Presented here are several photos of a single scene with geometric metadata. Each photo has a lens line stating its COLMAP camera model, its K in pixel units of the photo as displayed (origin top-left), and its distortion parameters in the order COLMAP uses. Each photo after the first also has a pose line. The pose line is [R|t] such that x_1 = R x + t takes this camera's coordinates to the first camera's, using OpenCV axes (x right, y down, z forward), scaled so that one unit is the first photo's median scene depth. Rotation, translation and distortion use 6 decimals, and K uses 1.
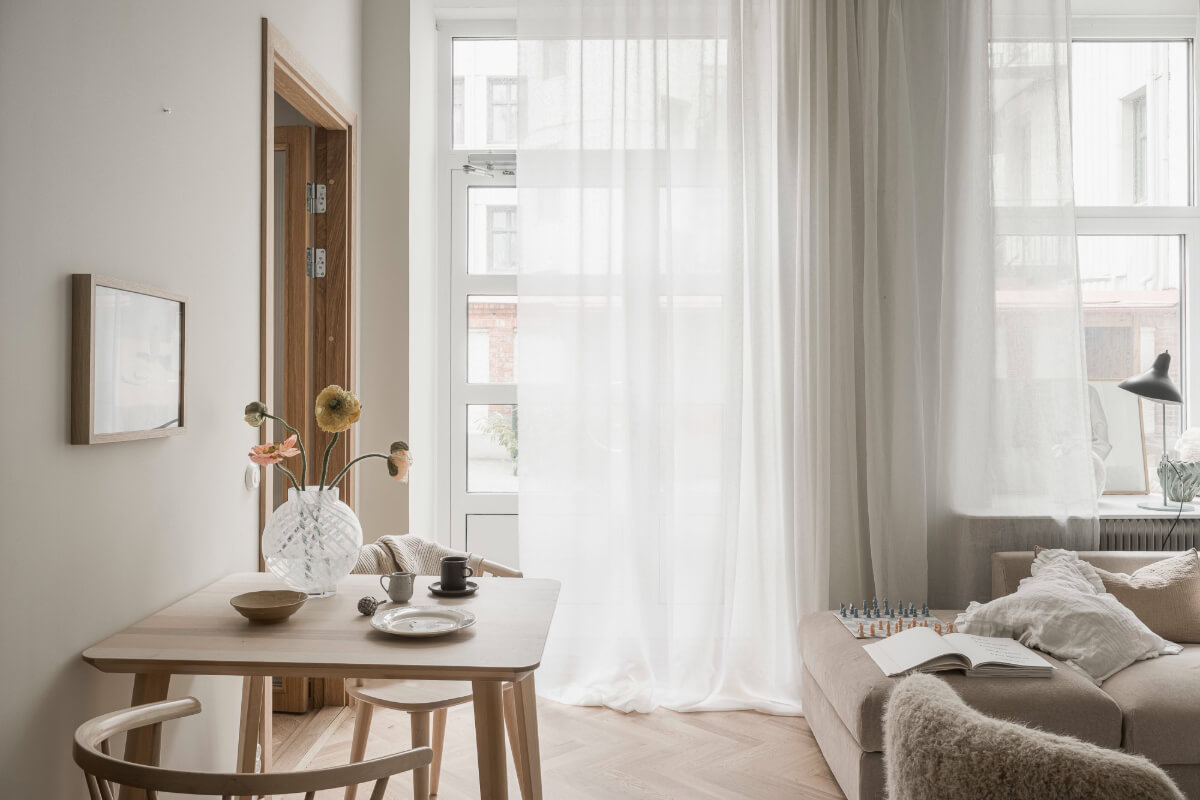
lens RADIAL K [[961.0, 0, 556.6], [0, 961.0, 362.6], [0, 0, 1]] dist [-0.000048, 0.002364]
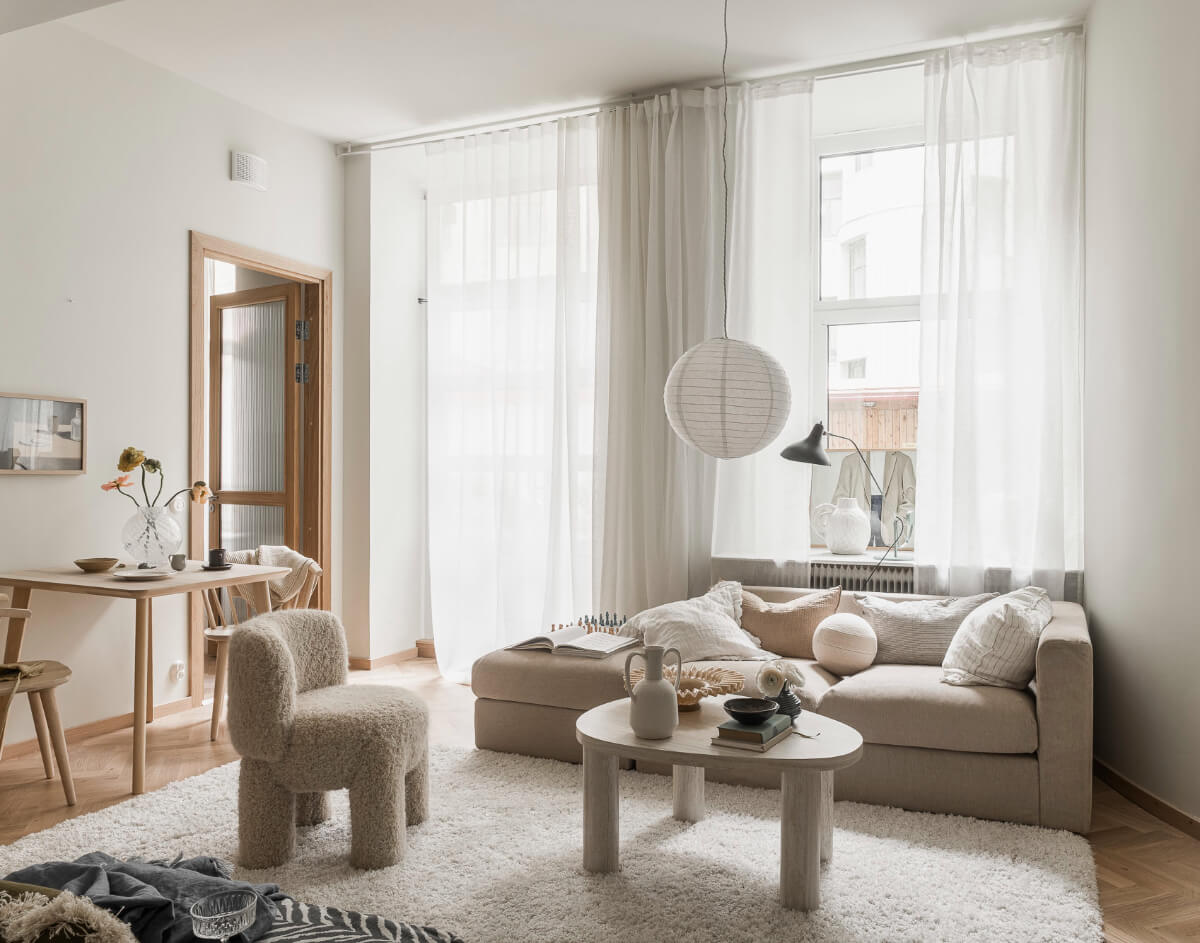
lens RADIAL K [[965.1, 0, 650.7], [0, 965.1, 474.7], [0, 0, 1]] dist [0.003037, -0.004736]
pose [[0.920744, 0.003769, -0.390150, 0.849191], [0.004317, 0.999794, 0.019845, 0.027398], [0.390144, -0.019956, 0.920538, -0.185079]]
